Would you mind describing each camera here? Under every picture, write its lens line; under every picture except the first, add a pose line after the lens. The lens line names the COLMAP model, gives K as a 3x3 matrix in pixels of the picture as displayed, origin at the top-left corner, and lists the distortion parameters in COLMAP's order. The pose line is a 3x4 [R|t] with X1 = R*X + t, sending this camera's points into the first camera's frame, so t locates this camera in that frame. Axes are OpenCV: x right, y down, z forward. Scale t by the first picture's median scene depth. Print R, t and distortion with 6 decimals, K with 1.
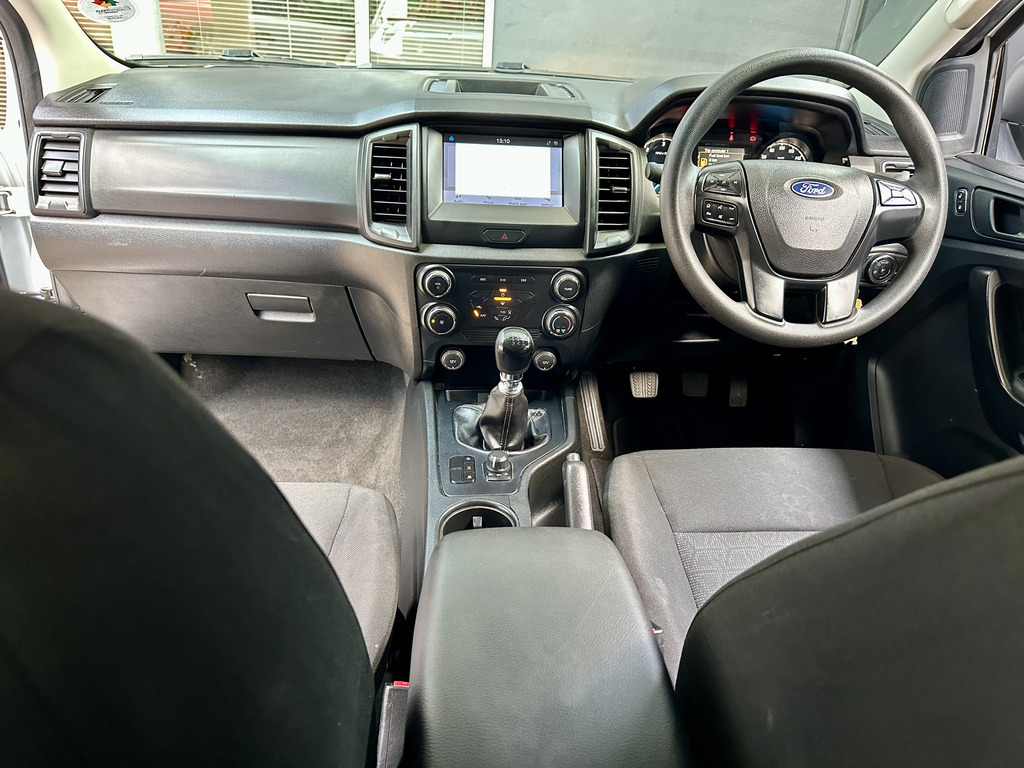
lens RADIAL K [[724.5, 0, 518.6], [0, 724.5, 387.3], [0, 0, 1]] dist [0.042050, -0.047165]
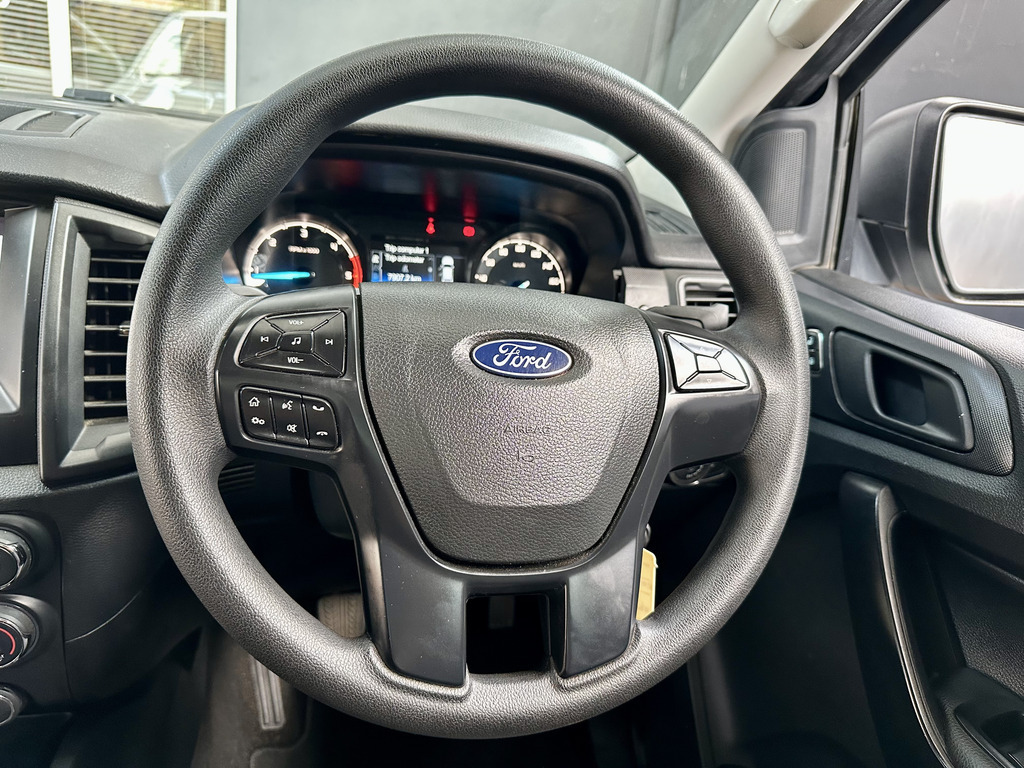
lens RADIAL K [[724.5, 0, 504.2], [0, 724.5, 389.4], [0, 0, 1]] dist [0.042050, -0.047165]
pose [[0.979750, -0.012022, 0.199864, 0.271953], [0.032207, 0.994660, -0.098049, -0.186791], [-0.197618, 0.102501, 0.974905, 0.526105]]
